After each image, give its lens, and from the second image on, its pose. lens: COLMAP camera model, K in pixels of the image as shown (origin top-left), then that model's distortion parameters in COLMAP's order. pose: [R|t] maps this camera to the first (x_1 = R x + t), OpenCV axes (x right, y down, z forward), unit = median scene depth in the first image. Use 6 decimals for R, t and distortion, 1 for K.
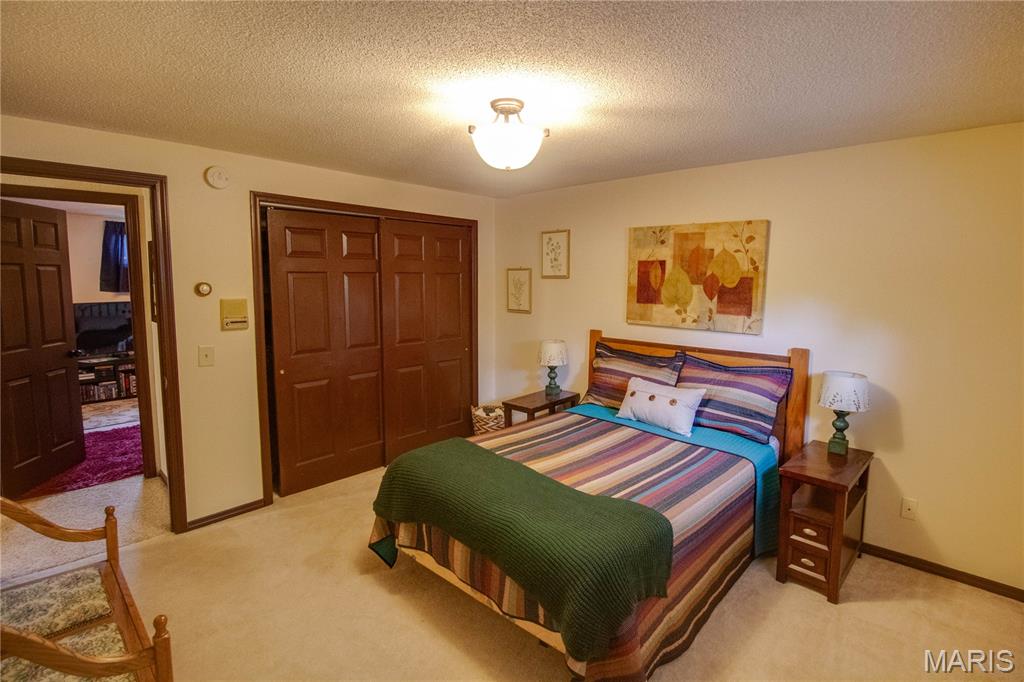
lens RADIAL K [[487.5, 0, 514.7], [0, 487.5, 327.4], [0, 0, 1]] dist [0.002054, -0.012271]
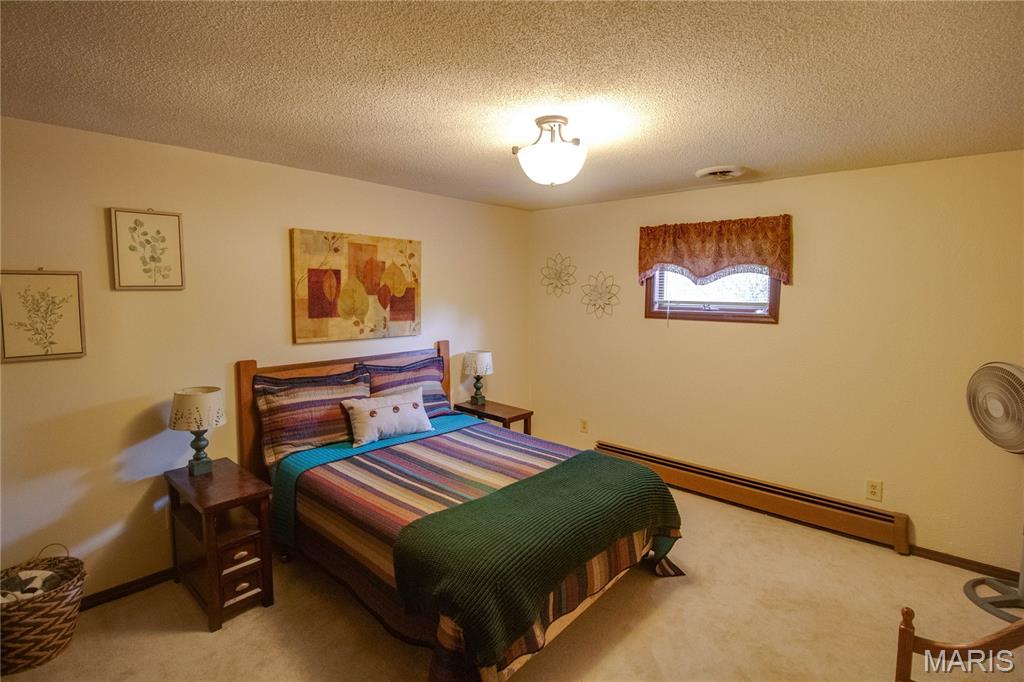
lens RADIAL K [[498.3, 0, 517.3], [0, 498.3, 324.3], [0, 0, 1]] dist [-0.001571, -0.013597]
pose [[-0.030885, -0.059386, 0.997757, -0.685642], [0.117374, 0.991111, 0.062623, -0.056095], [-0.992607, 0.119045, -0.023640, 0.725297]]
